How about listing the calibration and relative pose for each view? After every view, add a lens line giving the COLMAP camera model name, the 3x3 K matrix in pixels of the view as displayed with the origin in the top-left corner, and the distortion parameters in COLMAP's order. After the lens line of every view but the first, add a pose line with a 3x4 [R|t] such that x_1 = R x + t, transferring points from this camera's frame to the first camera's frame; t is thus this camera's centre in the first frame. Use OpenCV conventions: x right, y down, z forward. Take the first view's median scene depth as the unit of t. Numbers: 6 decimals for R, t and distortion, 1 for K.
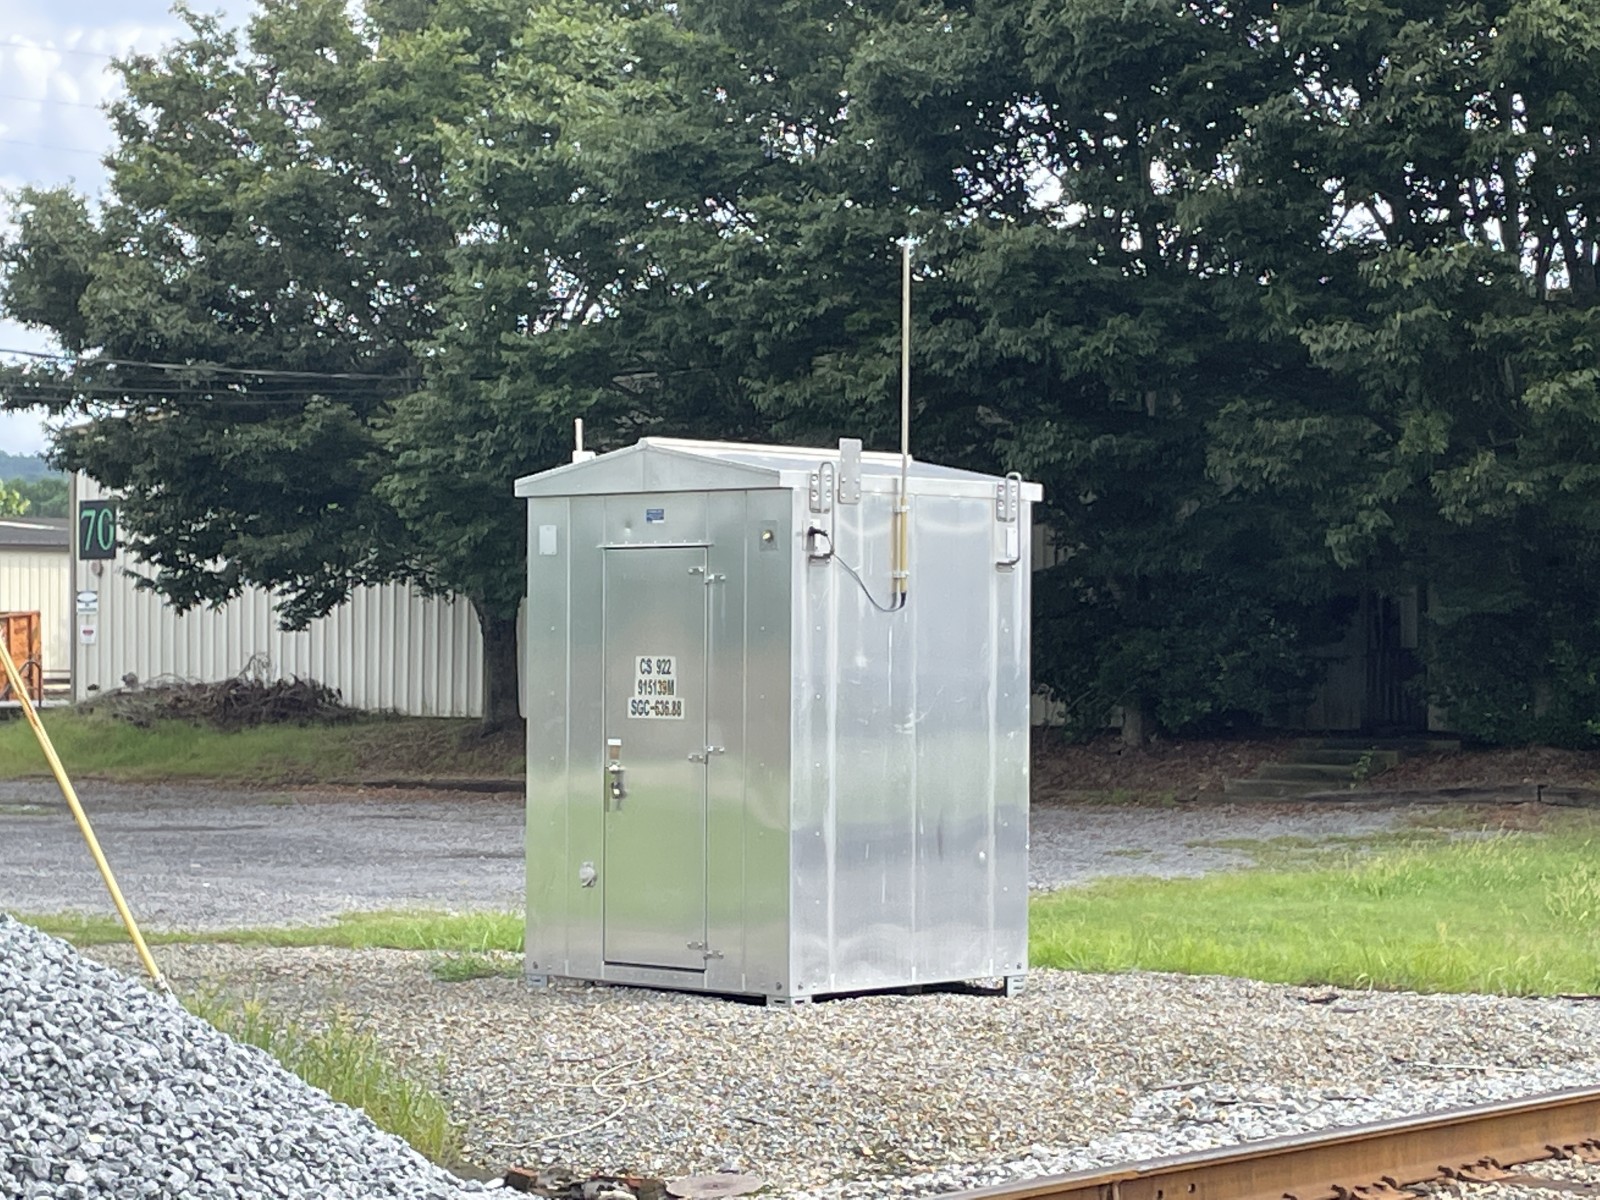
lens RADIAL K [[3576.8, 0, 800.0], [0, 3576.8, 600.0], [0, 0, 1]] dist [-0.011014, 0.012627]
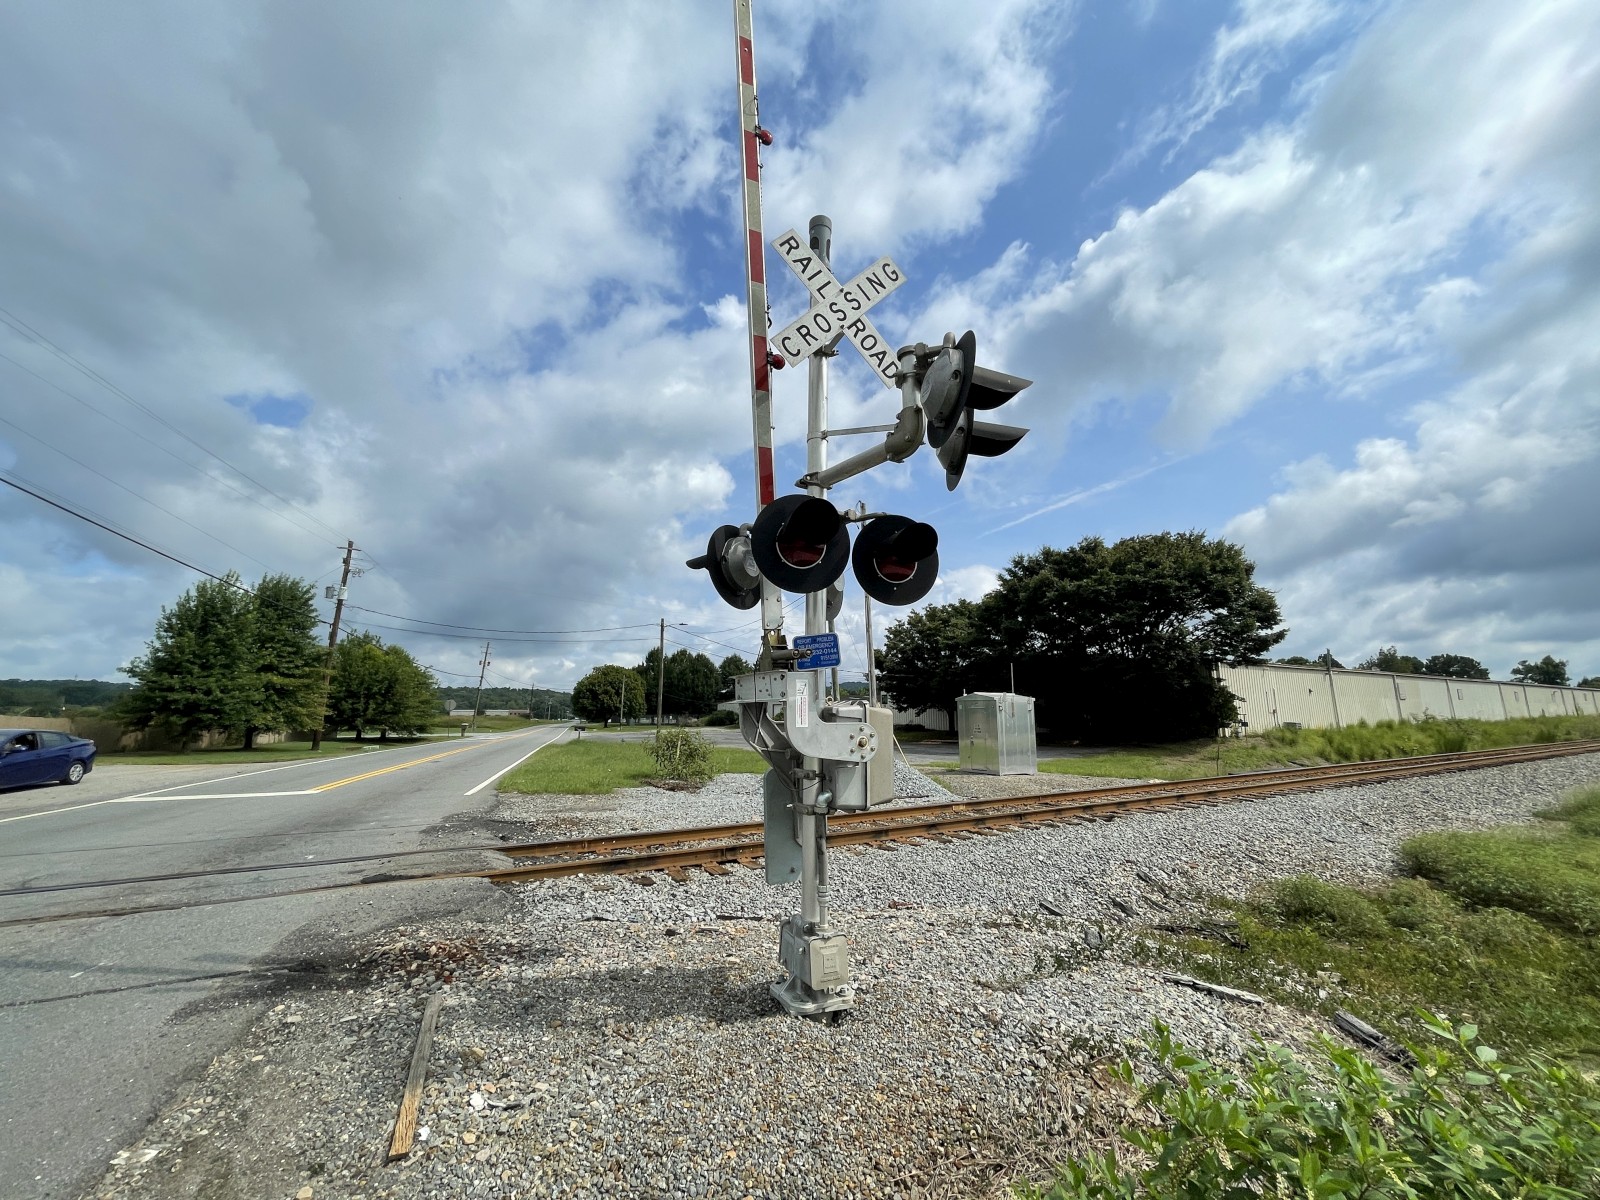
lens RADIAL K [[636.3, 0, 800.0], [0, 636.3, 600.0], [0, 0, 1]] dist [-0.009382, -0.000677]
pose [[0.954190, -0.049635, -0.295056, 0.004219], [0.001374, 0.986860, -0.161571, -0.013719], [0.299199, 0.153764, 0.941720, -0.179616]]
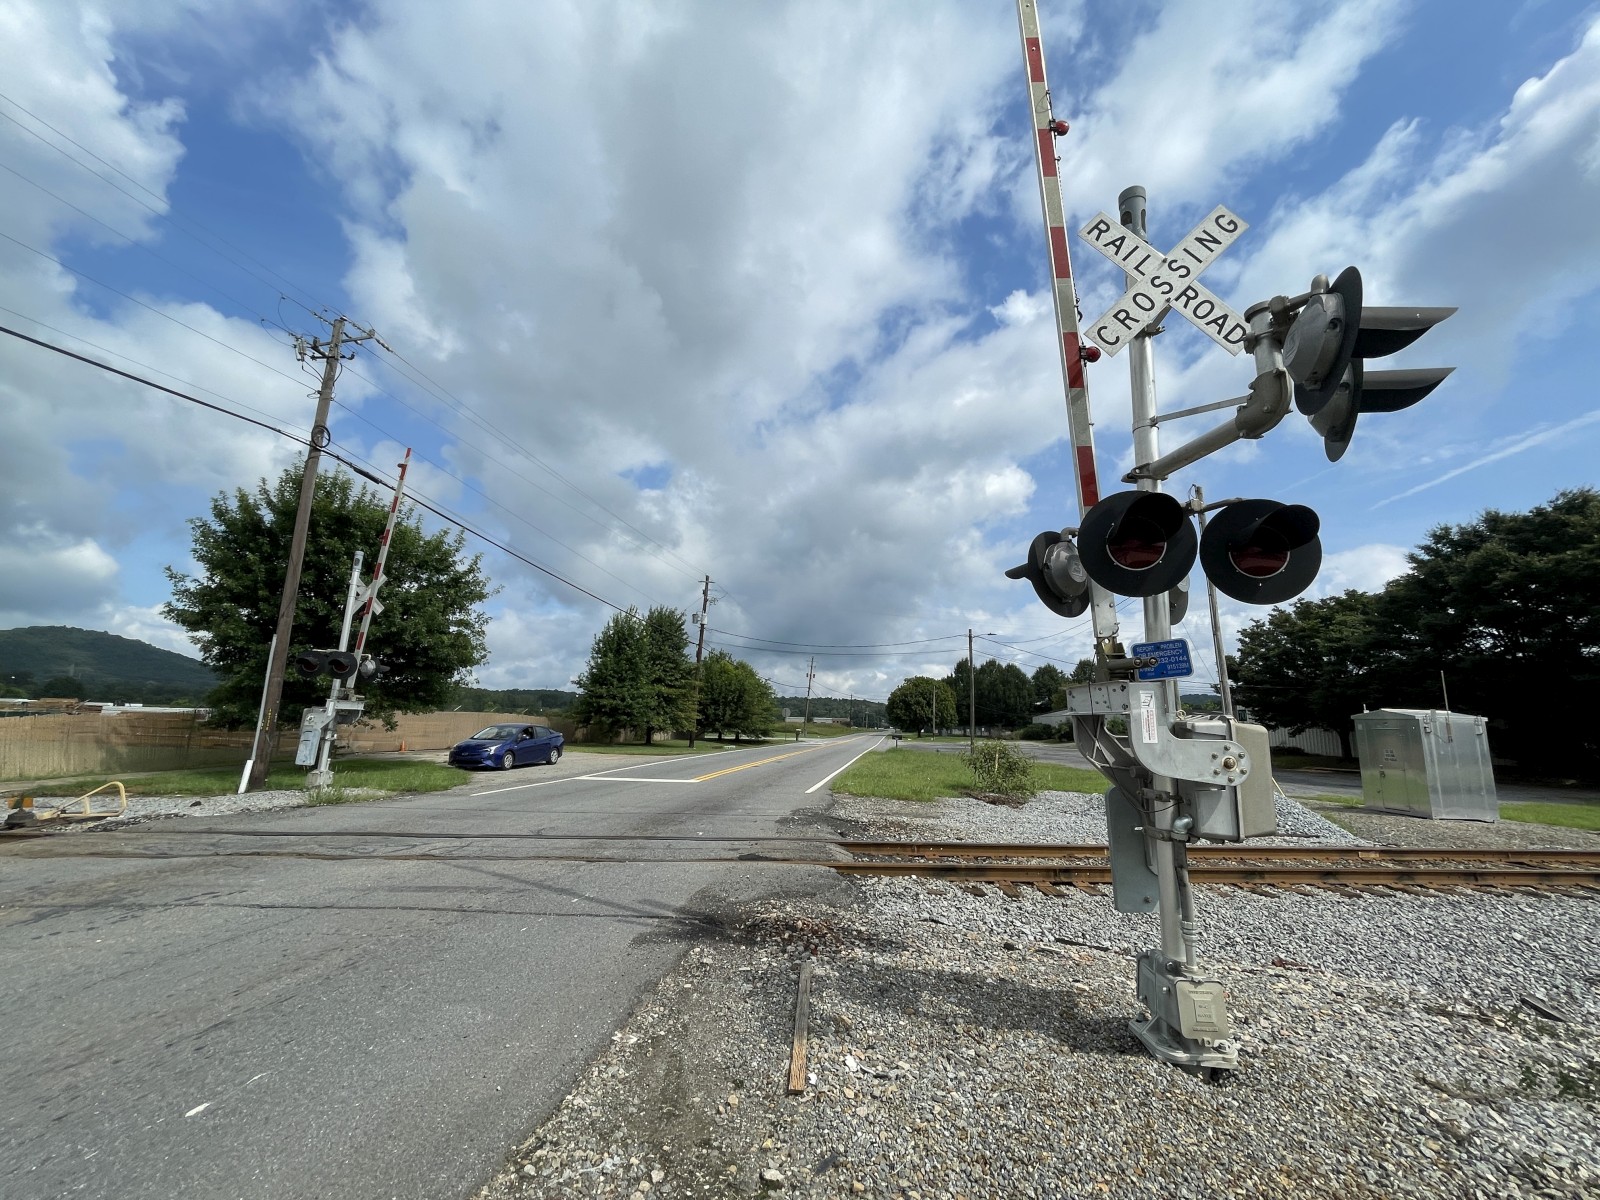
lens RADIAL K [[634.7, 0, 801.5], [0, 634.7, 598.7], [0, 0, 1]] dist [-0.012135, 0.001043]
pose [[0.715315, -0.108869, -0.690269, 0.002612], [-0.020633, 0.984068, -0.176589, -0.013305], [0.698497, 0.140559, 0.701673, -0.186217]]
